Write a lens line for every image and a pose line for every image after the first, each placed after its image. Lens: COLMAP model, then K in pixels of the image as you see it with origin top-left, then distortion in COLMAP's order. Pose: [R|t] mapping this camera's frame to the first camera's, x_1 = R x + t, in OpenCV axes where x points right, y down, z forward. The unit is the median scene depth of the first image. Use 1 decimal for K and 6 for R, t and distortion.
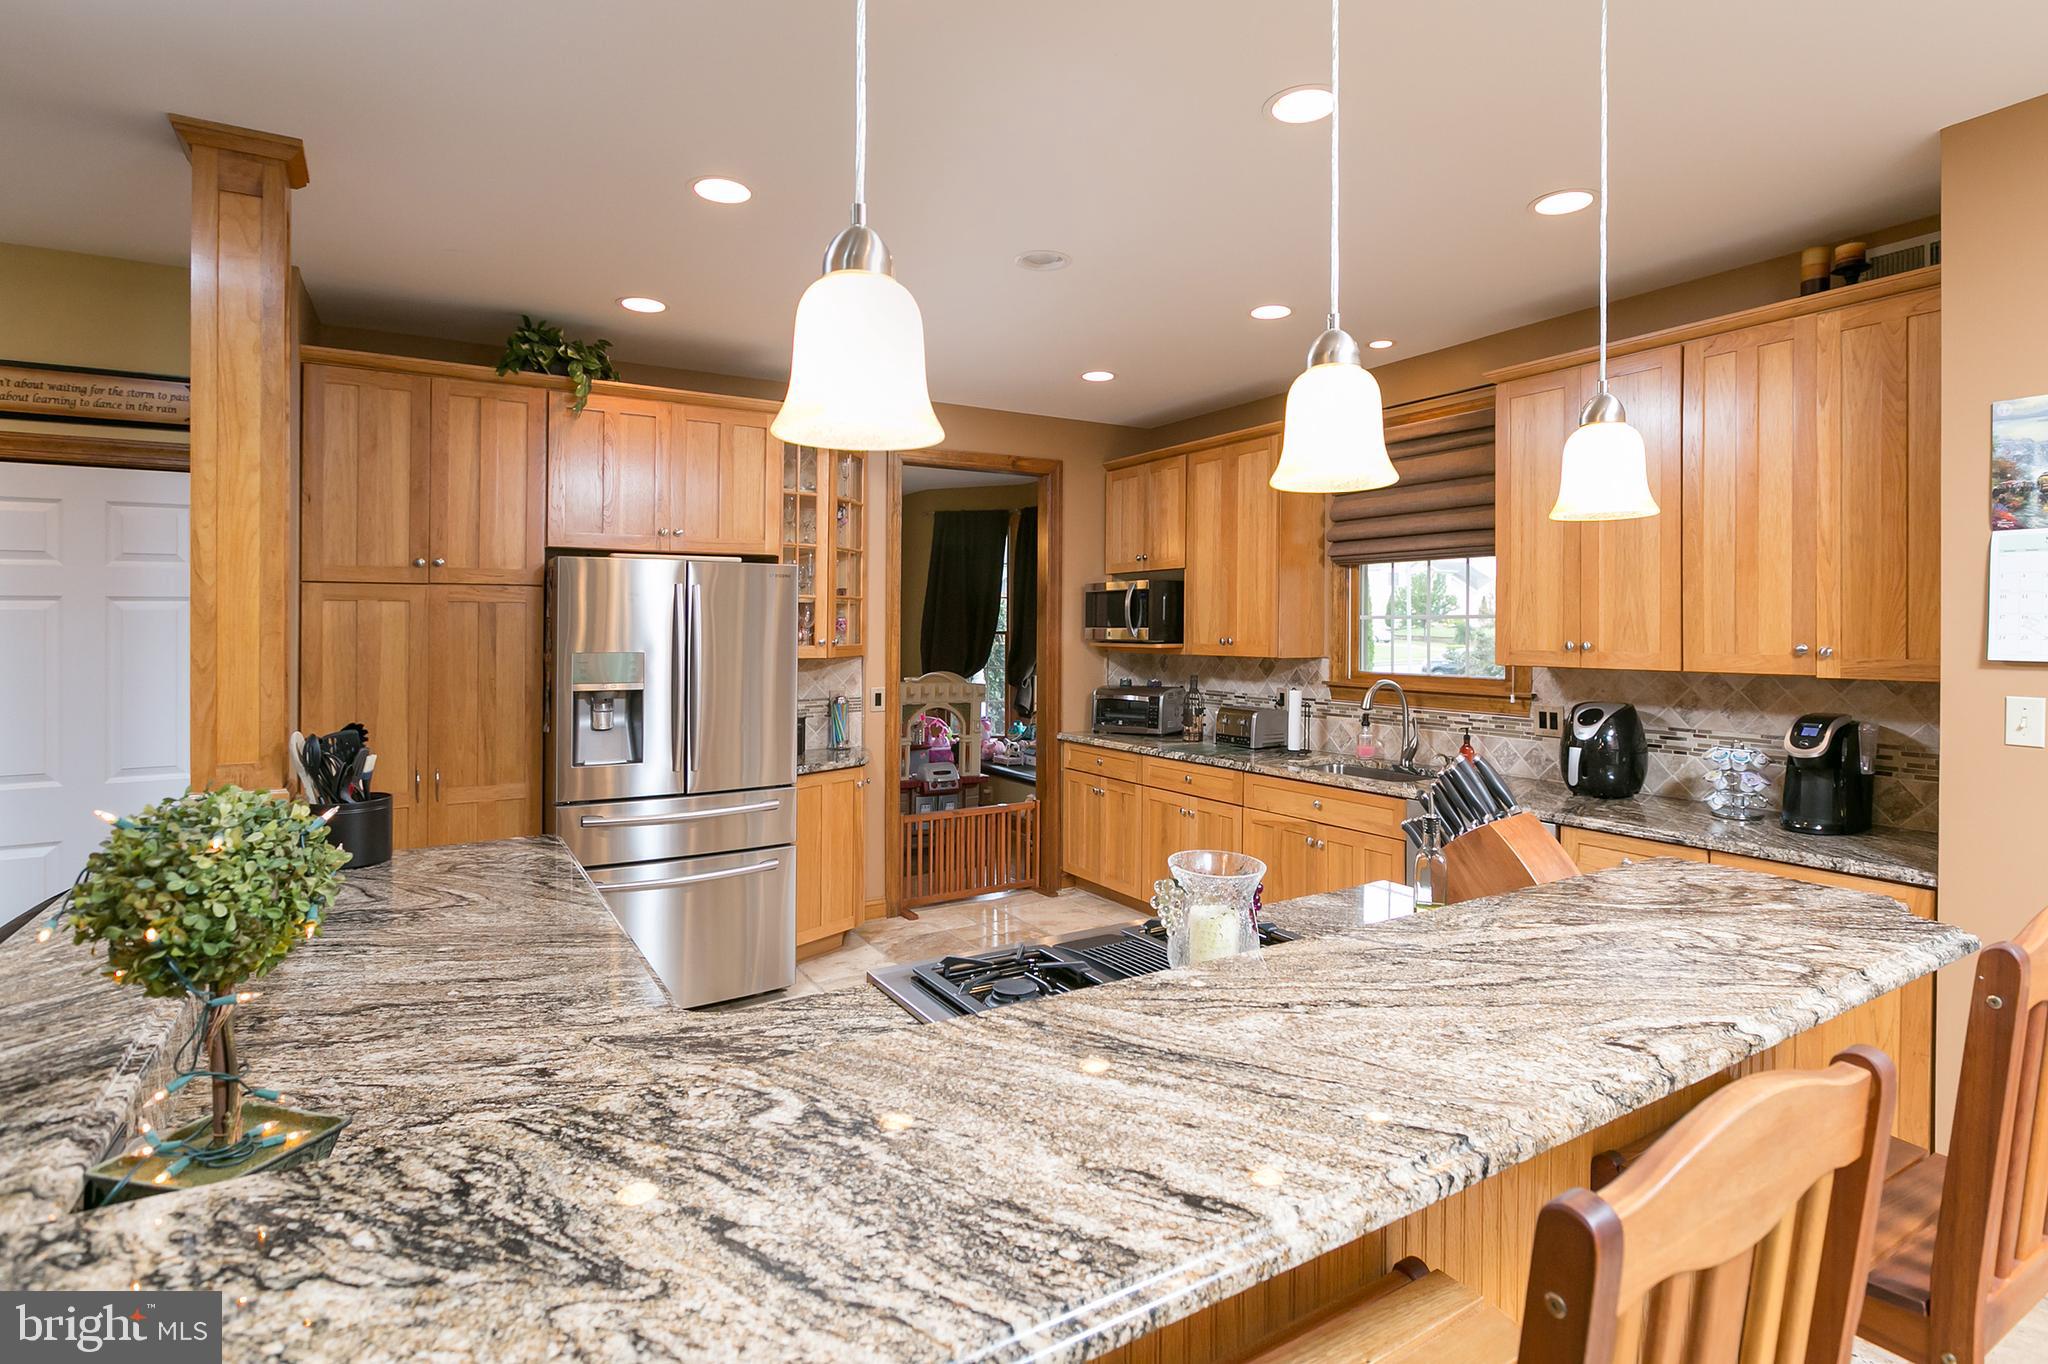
lens RADIAL K [[1030.6, 0, 1028.9], [0, 1030.6, 620.4], [0, 0, 1]] dist [-0.000930, 0.000431]
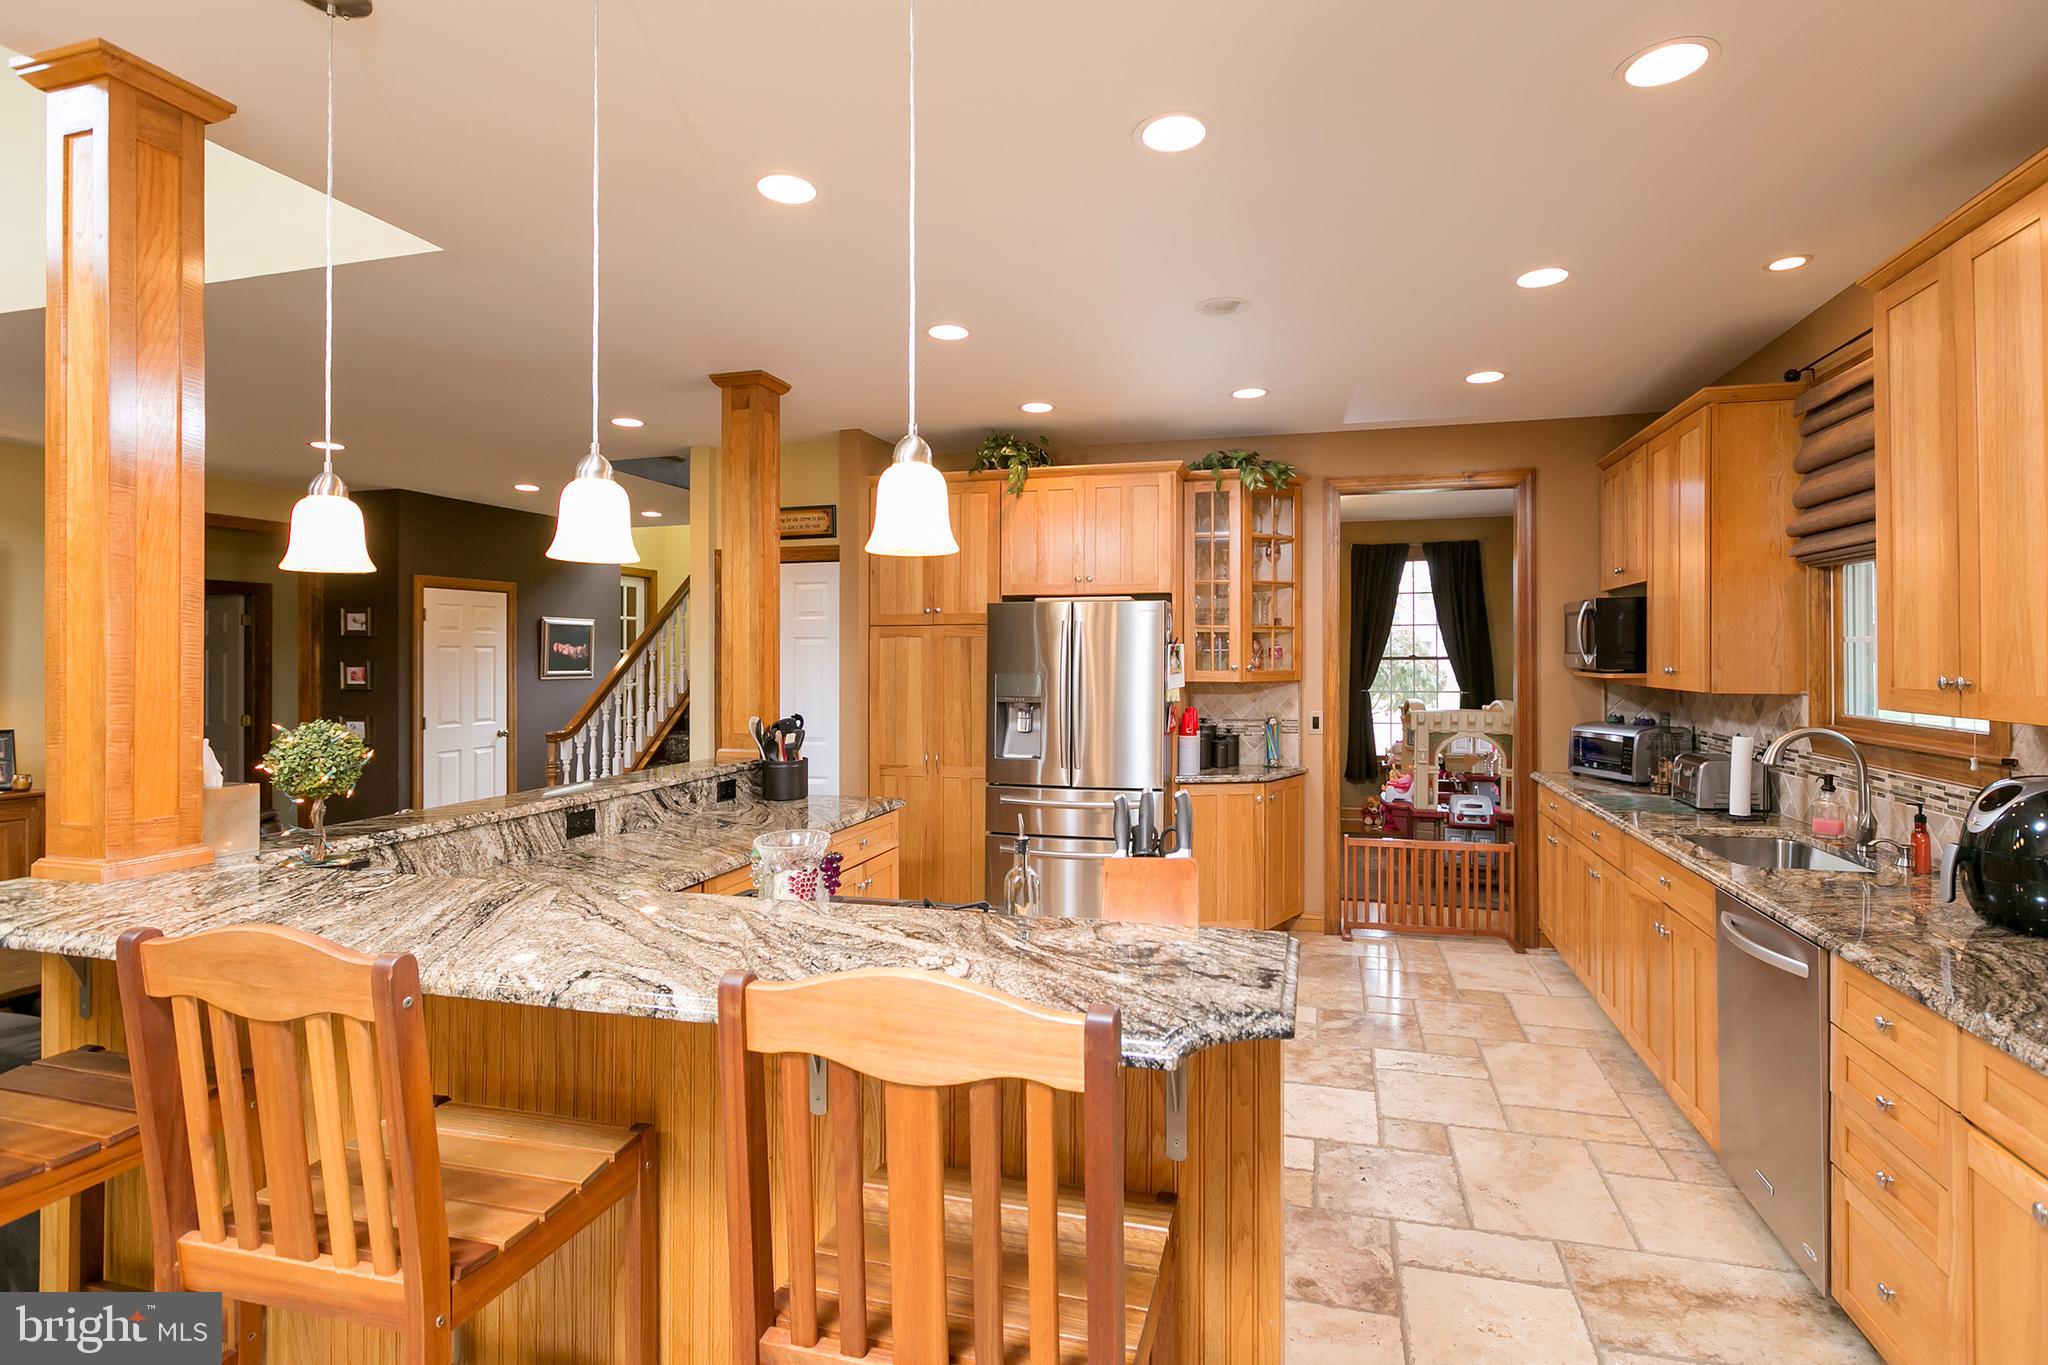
lens RADIAL K [[964.8, 0, 1026.4], [0, 964.8, 639.0], [0, 0, 1]] dist [0.000975, 0.000633]
pose [[0.683109, -0.012197, -0.730215, 0.499059], [0.006235, 0.999921, -0.010870, 0.000313], [0.730290, 0.002873, 0.683131, 0.151590]]
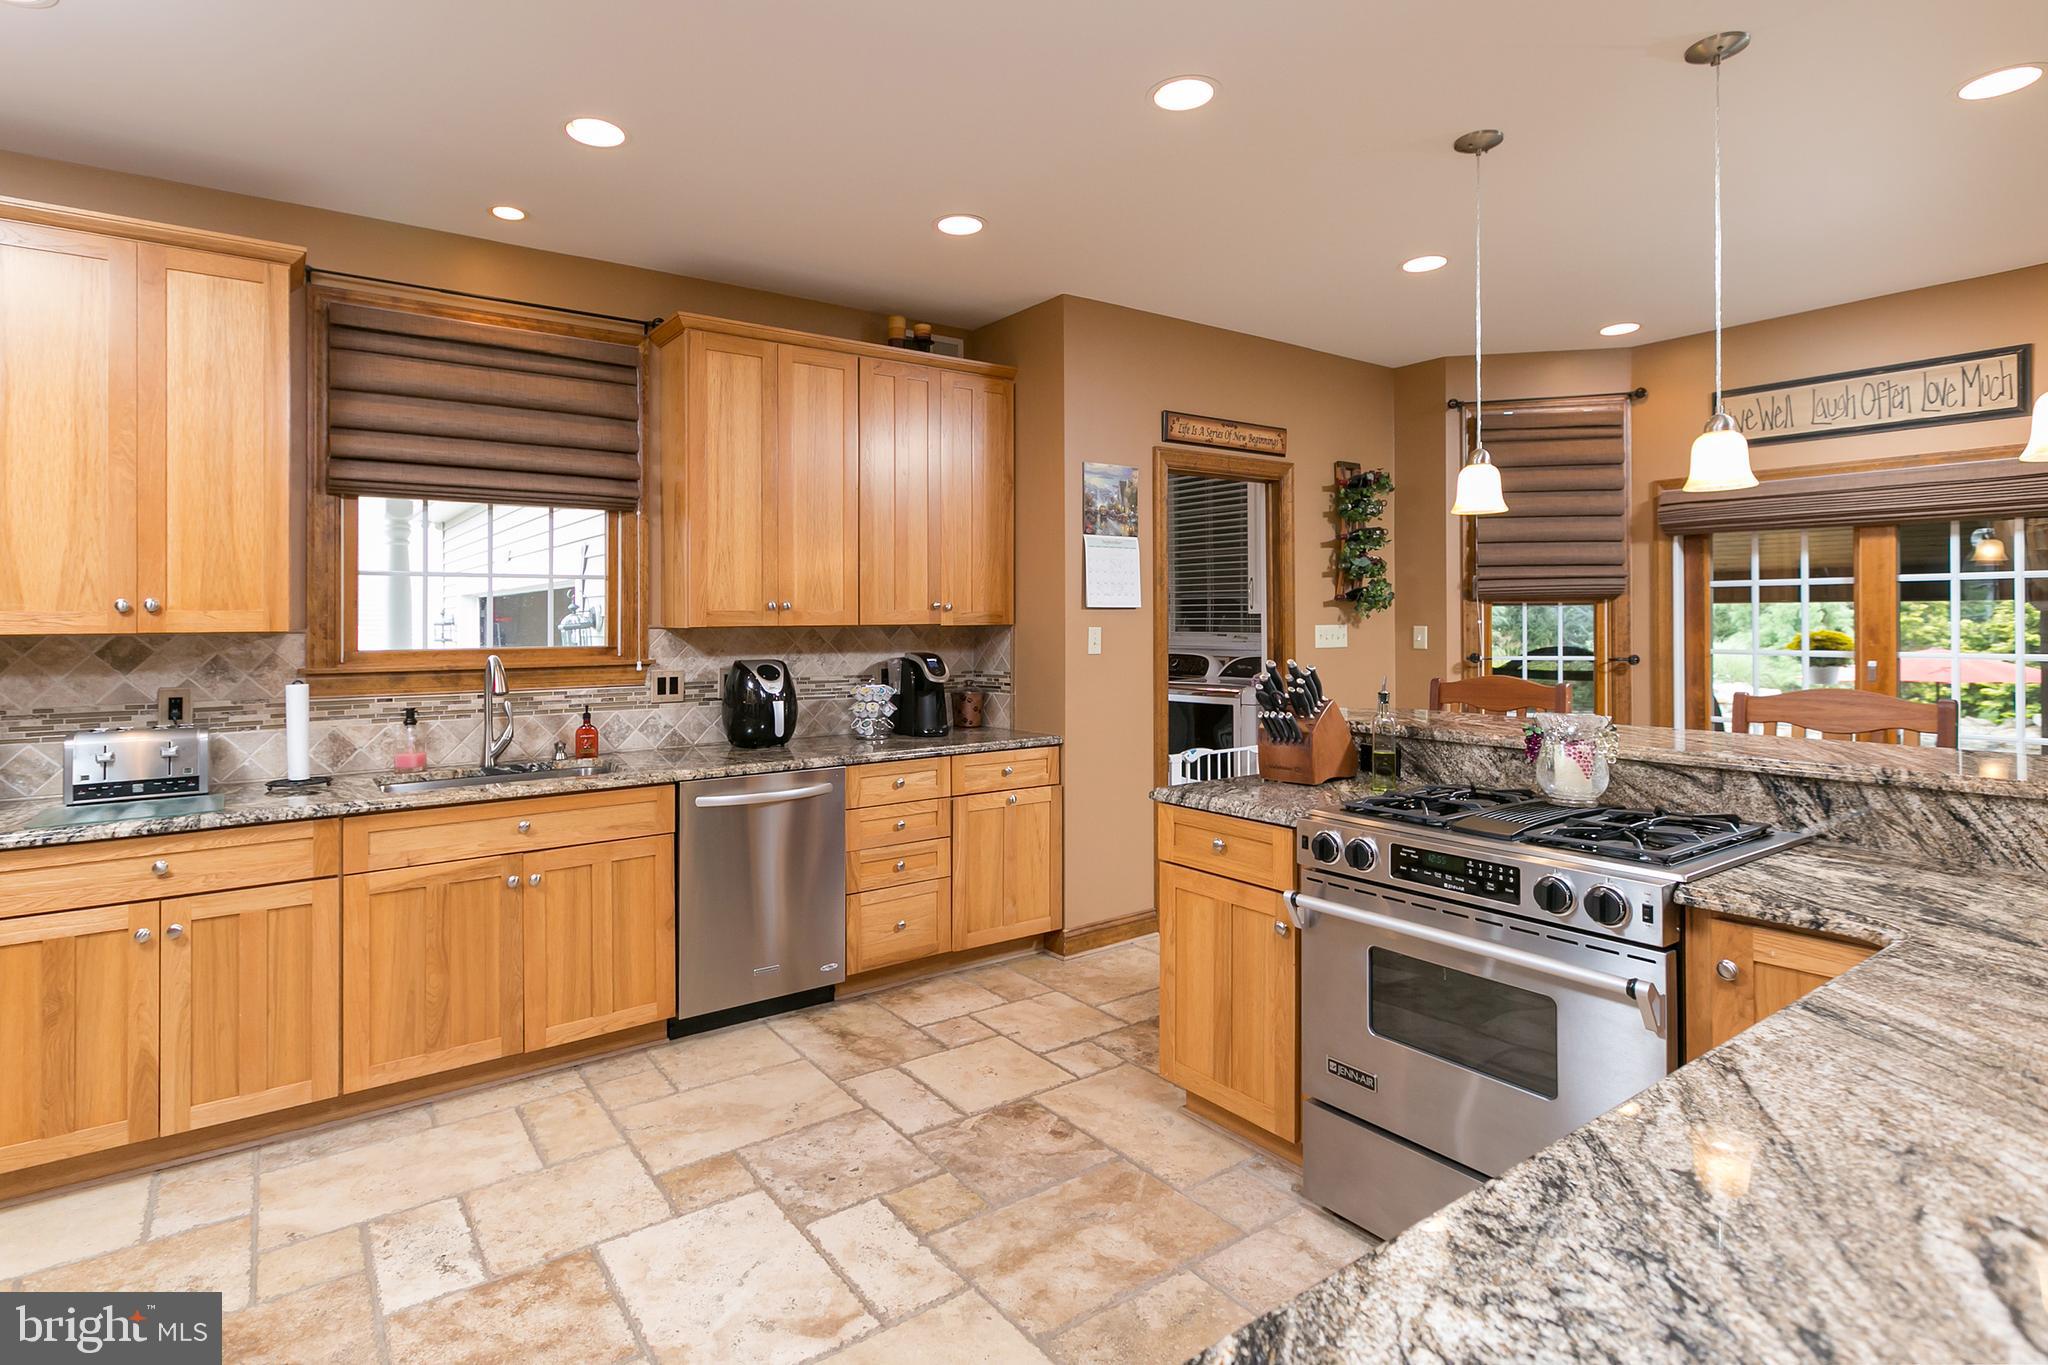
lens RADIAL K [[1008.2, 0, 963.5], [0, 1008.2, 632.3], [0, 0, 1]] dist [0.000567, 0.000284]
pose [[-0.059117, -0.010003, 0.998201, -0.447270], [0.001631, 0.999947, 0.010117, 0.036164], [-0.998250, 0.002226, -0.059098, 0.750679]]
